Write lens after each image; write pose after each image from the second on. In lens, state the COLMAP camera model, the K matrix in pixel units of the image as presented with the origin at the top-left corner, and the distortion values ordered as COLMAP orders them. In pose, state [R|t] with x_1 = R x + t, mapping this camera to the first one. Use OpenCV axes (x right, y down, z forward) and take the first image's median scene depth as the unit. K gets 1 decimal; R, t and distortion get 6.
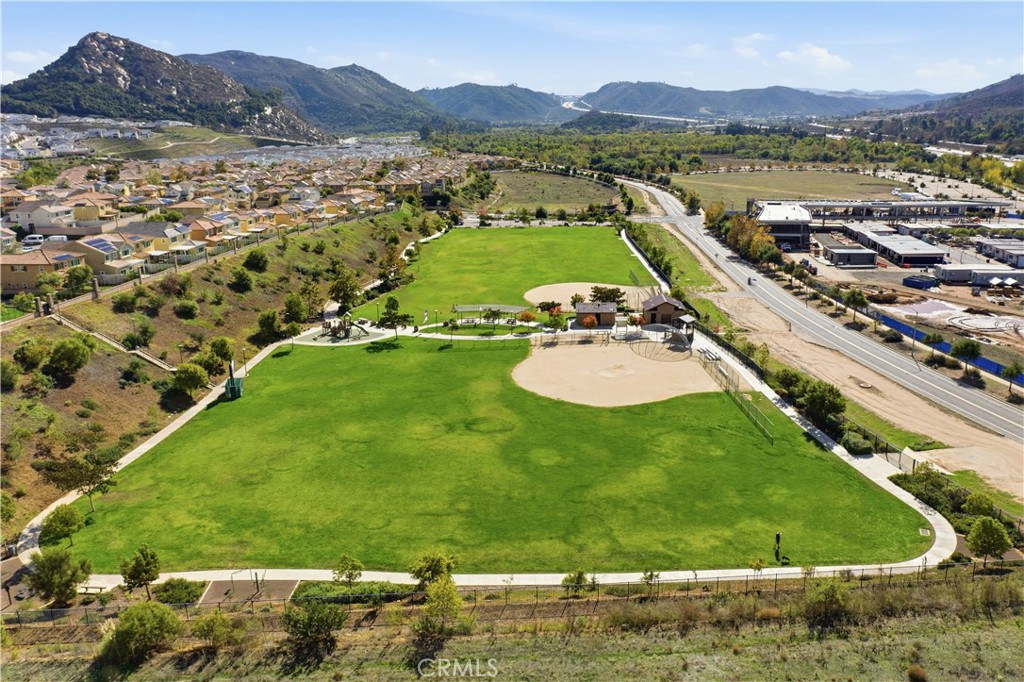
lens RADIAL K [[790.8, 0, 512.0], [0, 790.8, 341.0], [0, 0, 1]] dist [0.002153, 0.003933]
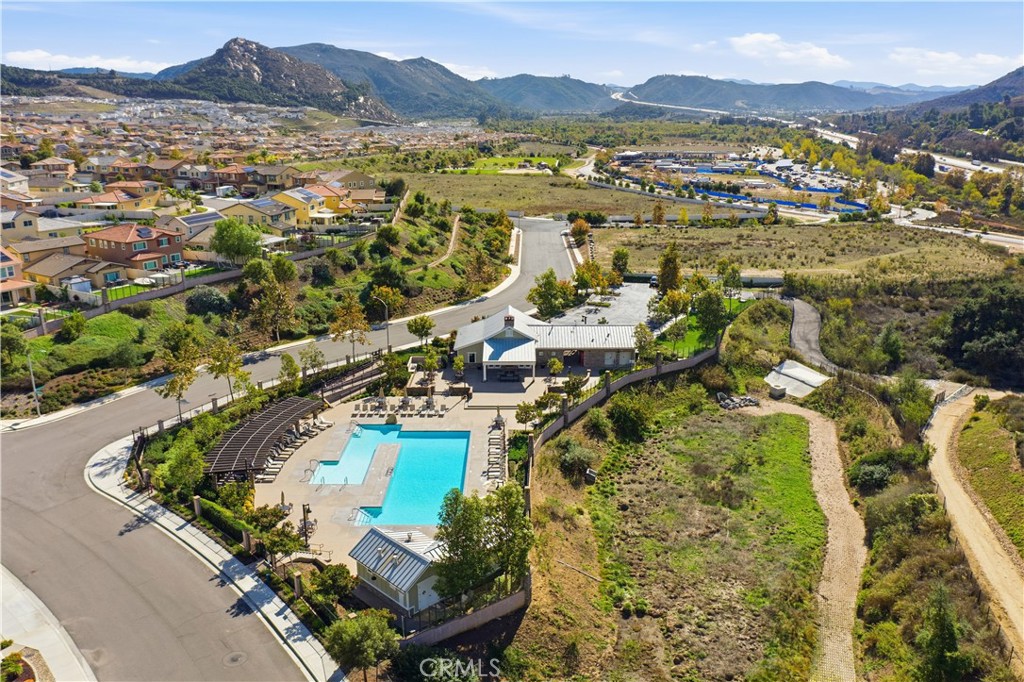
lens RADIAL K [[790.8, 0, 512.0], [0, 790.8, 341.0], [0, 0, 1]] dist [0.002153, 0.003933]
pose [[0.997347, 0.035773, -0.063394, 0.033939], [-0.034893, 0.999279, 0.014938, 0.079042], [0.063882, -0.012686, 0.997877, -0.292876]]
